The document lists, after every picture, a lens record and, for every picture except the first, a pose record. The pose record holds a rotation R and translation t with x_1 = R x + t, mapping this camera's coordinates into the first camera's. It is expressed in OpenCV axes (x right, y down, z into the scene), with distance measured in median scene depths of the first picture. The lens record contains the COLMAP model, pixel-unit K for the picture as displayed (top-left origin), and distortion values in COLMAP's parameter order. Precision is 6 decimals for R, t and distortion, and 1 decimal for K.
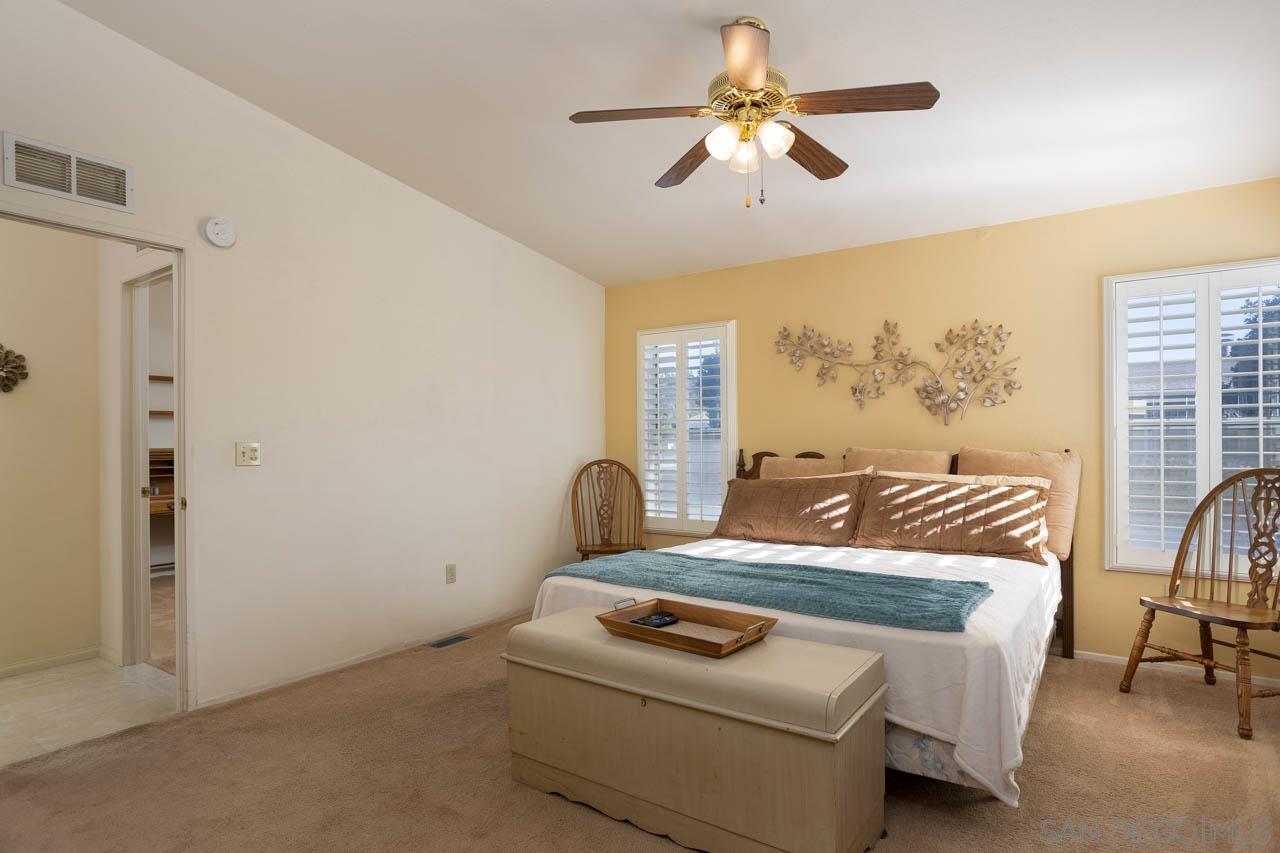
lens RADIAL K [[705.1, 0, 640.0], [0, 705.1, 426.5], [0, 0, 1]] dist [-0.000480, 0.000014]
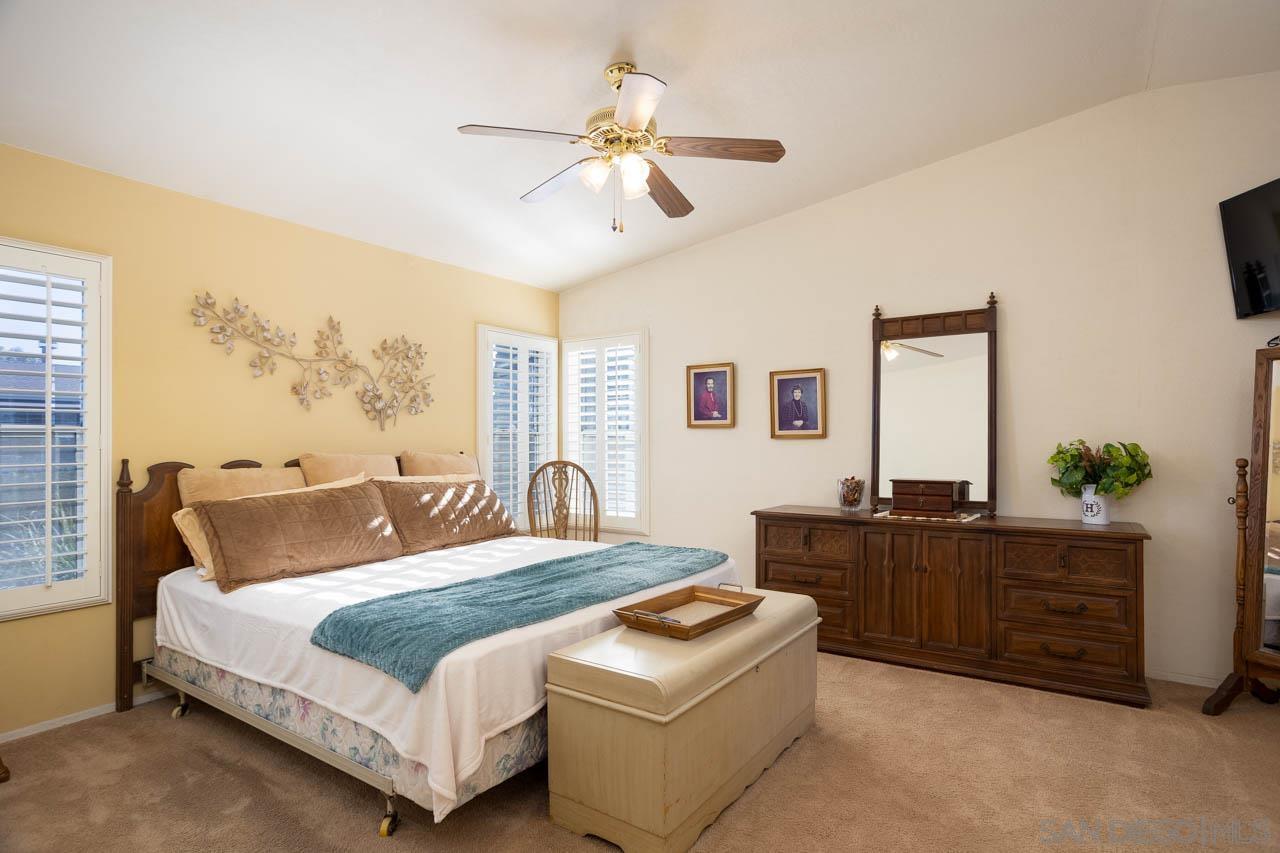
lens RADIAL K [[675.3, 0, 640.0], [0, 675.3, 426.5], [0, 0, 1]] dist [-0.000485, 0.000093]
pose [[0.016567, 0.032985, 0.999319, -0.541649], [-0.006075, 0.999441, -0.032888, 0.022113], [-0.999844, -0.005526, 0.016758, 0.589753]]
